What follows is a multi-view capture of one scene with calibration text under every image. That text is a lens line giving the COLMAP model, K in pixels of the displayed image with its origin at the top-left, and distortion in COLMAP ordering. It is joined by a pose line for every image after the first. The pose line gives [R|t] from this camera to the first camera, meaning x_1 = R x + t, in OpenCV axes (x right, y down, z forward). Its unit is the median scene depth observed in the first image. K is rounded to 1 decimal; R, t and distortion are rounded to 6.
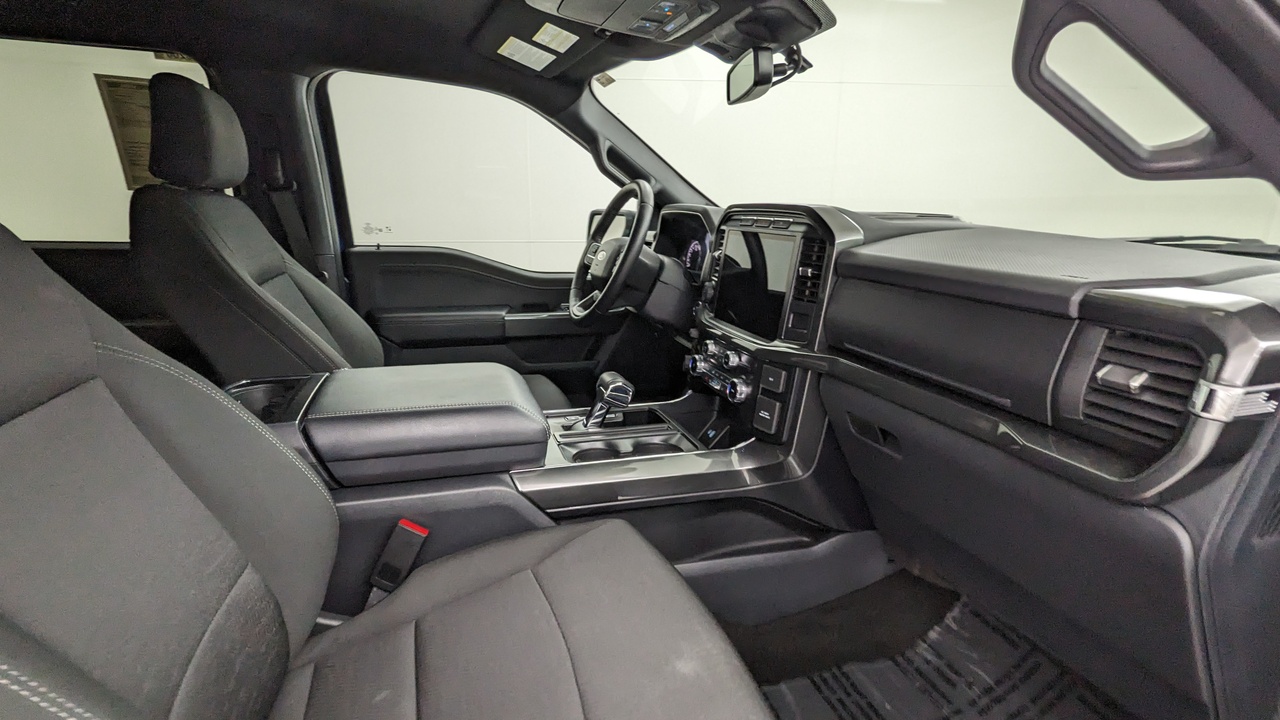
lens RADIAL K [[615.6, 0, 640.0], [0, 615.6, 360.0], [0, 0, 1]] dist [-0.000659, -0.006856]
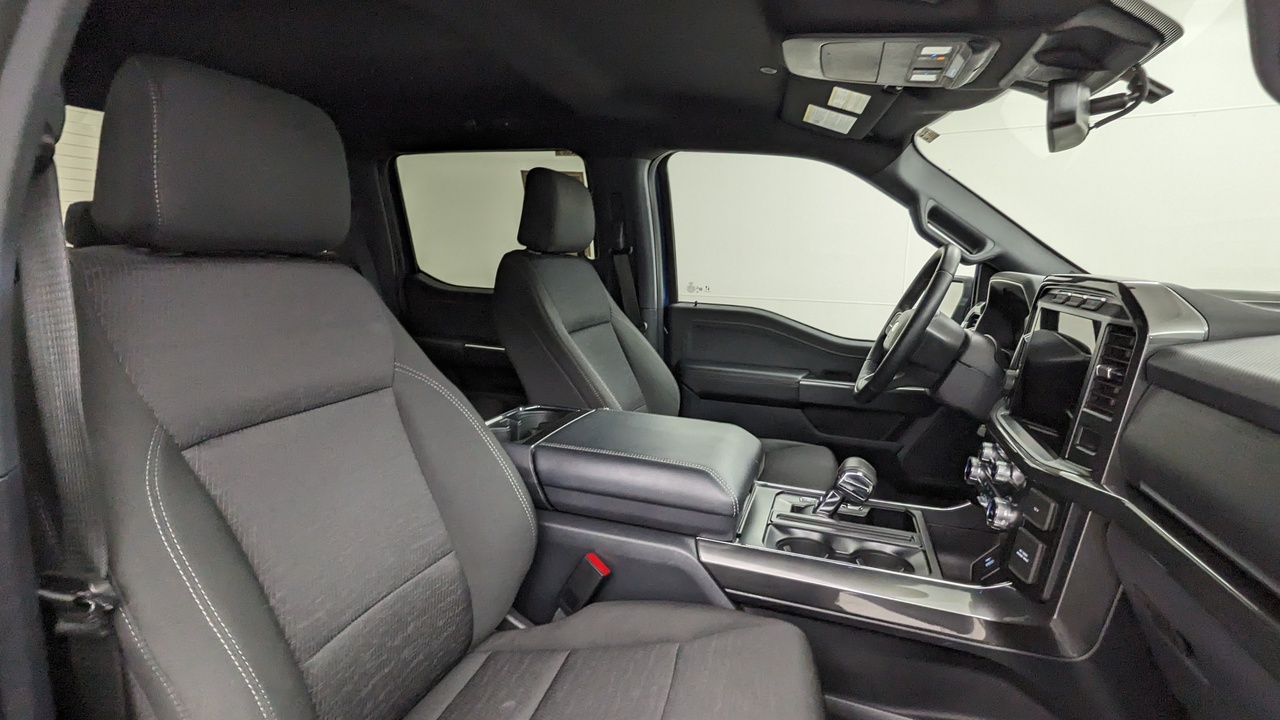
lens RADIAL K [[615.6, 0, 640.0], [0, 615.6, 360.0], [0, 0, 1]] dist [-0.000659, -0.006856]
pose [[0.806008, 0.104743, -0.582563, 0.218550], [-0.157315, 0.986728, -0.040244, -0.037689], [0.570617, 0.124083, 0.811788, 0.094692]]
